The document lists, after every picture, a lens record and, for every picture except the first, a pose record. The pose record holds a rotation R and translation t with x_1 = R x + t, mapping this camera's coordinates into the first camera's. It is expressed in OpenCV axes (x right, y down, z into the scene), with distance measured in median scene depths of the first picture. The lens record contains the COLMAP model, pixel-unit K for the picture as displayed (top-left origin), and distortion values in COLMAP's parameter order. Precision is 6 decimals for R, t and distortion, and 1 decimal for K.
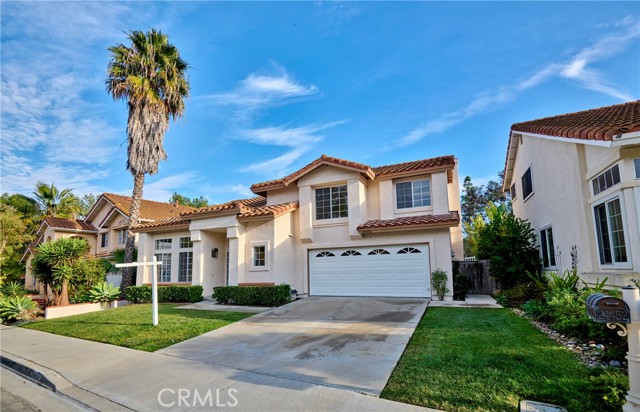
lens RADIAL K [[288.6, 0, 319.1], [0, 288.6, 239.5], [0, 0, 1]] dist [0.001355, 0.000128]
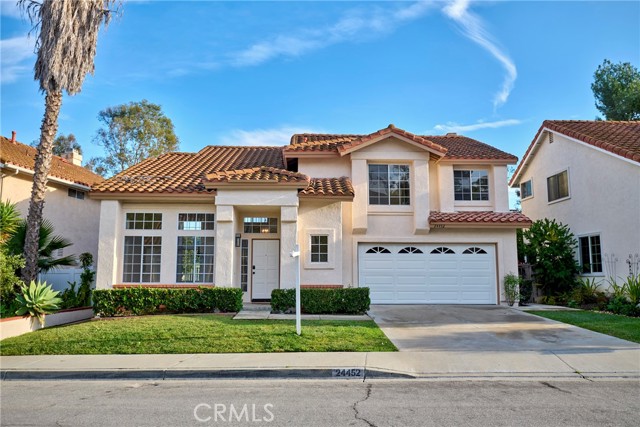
lens RADIAL K [[512.2, 0, 320.0], [0, 512.2, 213.5], [0, 0, 1]] dist [-0.004846, -0.000219]
pose [[0.887931, 0.079561, 0.453044, -0.768544], [-0.070973, 0.996830, -0.035956, 0.013995], [-0.454468, -0.000227, 0.890763, -0.156532]]
